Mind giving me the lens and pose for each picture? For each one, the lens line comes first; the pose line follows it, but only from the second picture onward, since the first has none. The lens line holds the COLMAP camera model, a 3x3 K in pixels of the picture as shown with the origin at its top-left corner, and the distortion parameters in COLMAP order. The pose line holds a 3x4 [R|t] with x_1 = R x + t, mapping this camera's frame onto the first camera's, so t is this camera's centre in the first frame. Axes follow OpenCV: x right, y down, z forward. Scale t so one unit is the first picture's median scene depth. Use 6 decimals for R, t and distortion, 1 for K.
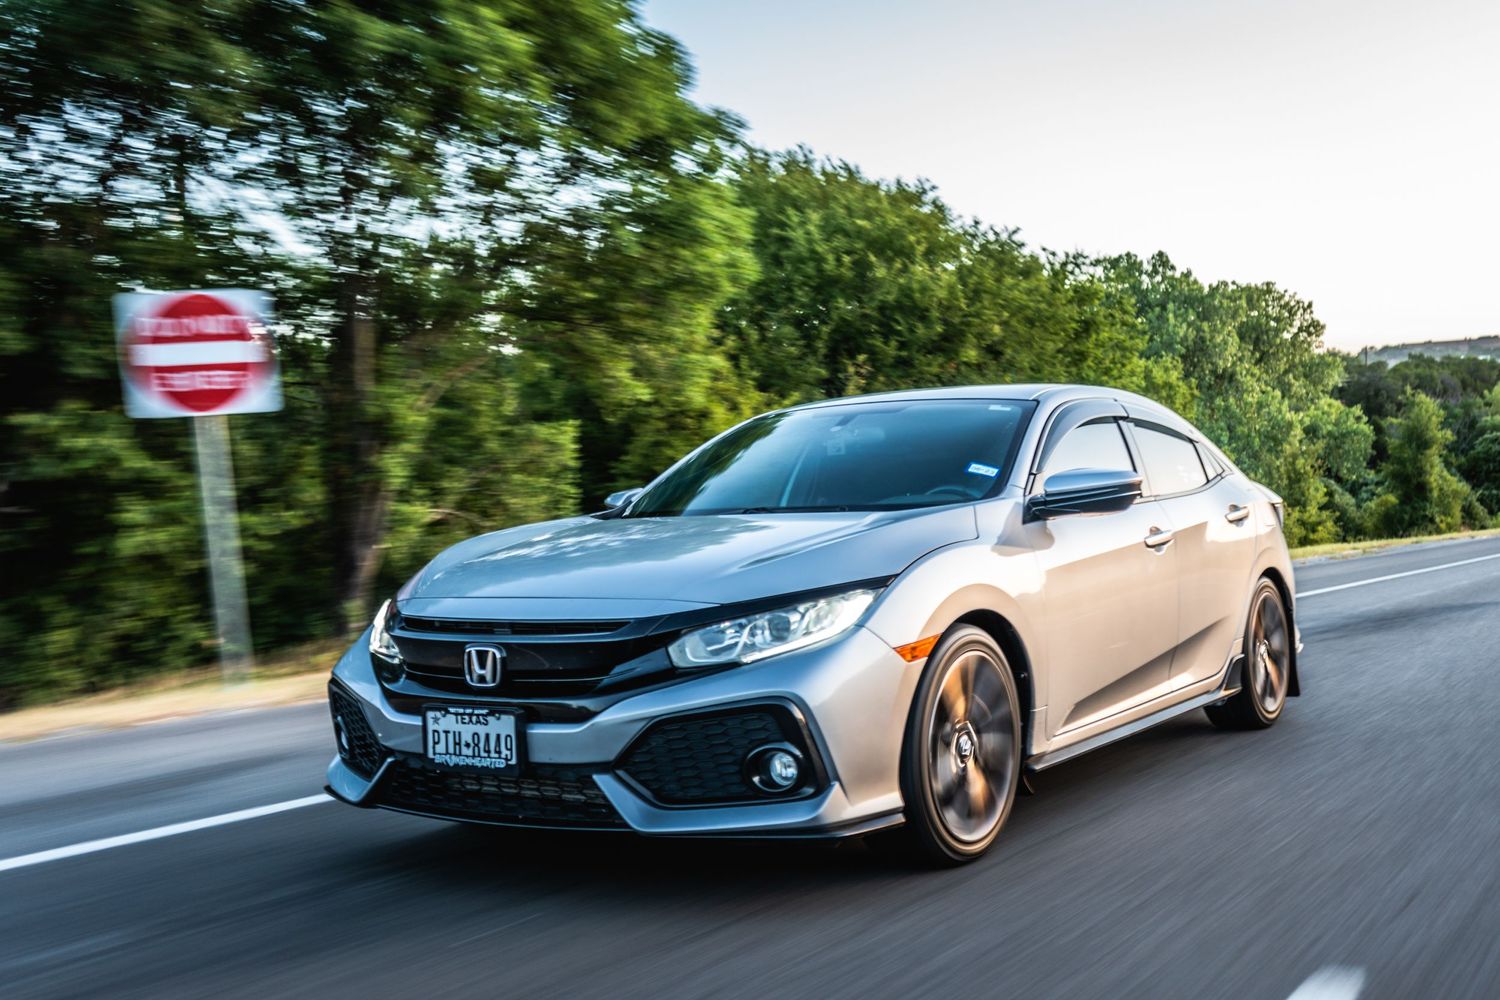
lens RADIAL K [[1434.2, 0, 750.0], [0, 1434.2, 500.0], [0, 0, 1]] dist [0.003682, 0.001216]
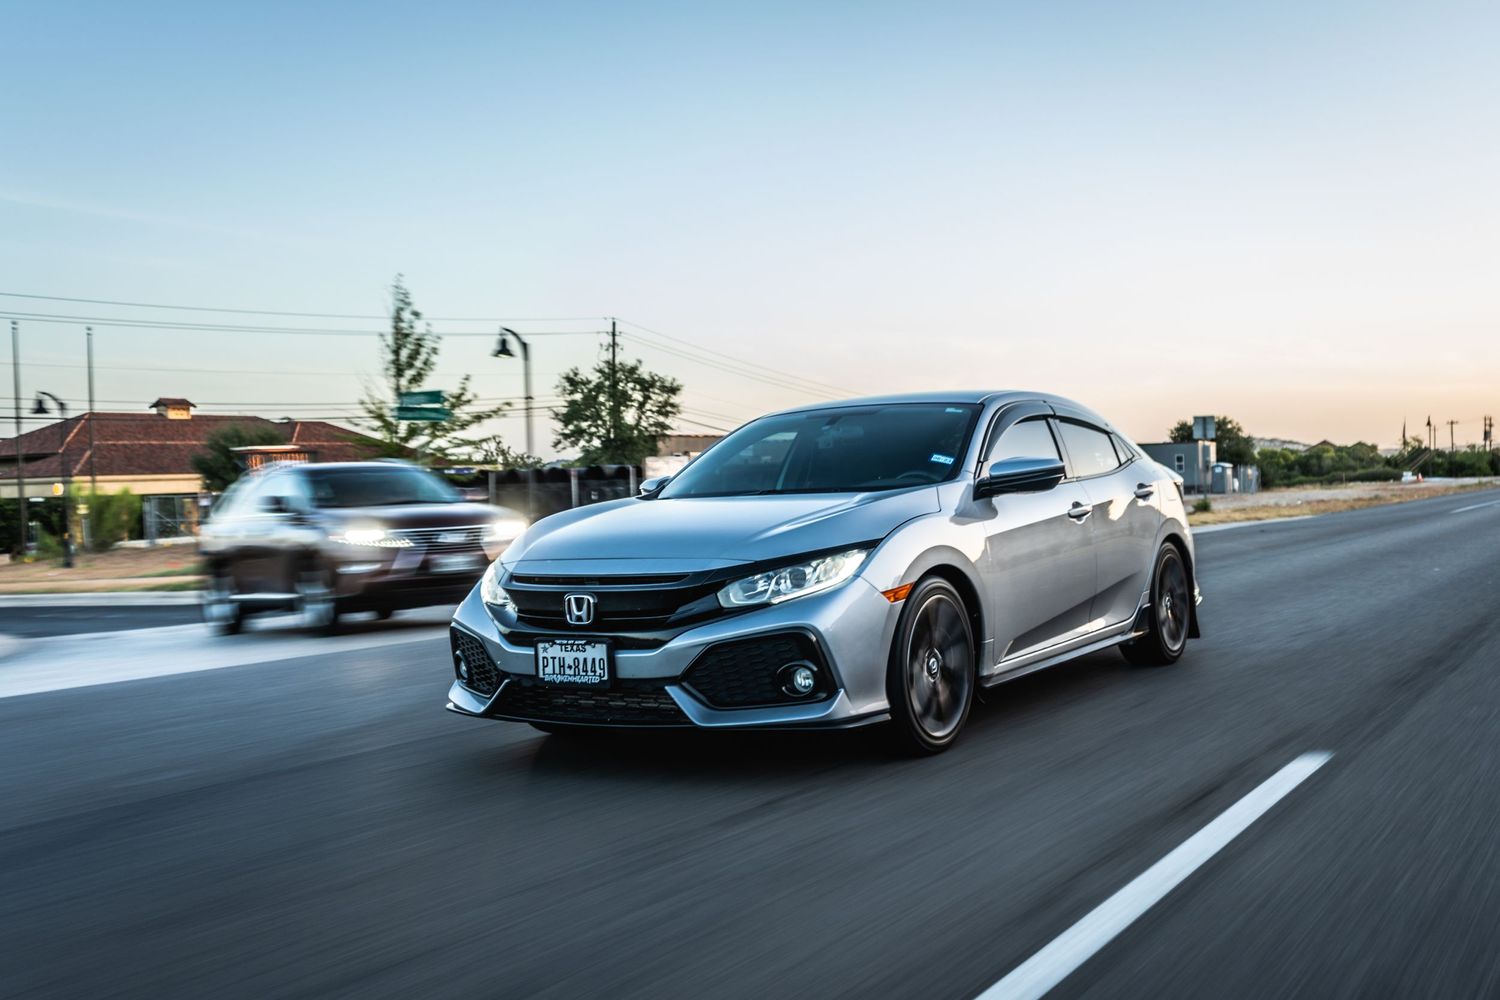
lens RADIAL K [[1434.2, 0, 750.0], [0, 1434.2, 500.0], [0, 0, 1]] dist [0.003682, 0.001216]
pose [[0.999193, -0.010385, 0.038796, -0.076851], [0.009901, 0.999871, 0.012660, -0.002746], [-0.038922, -0.012266, 0.999167, -0.357114]]
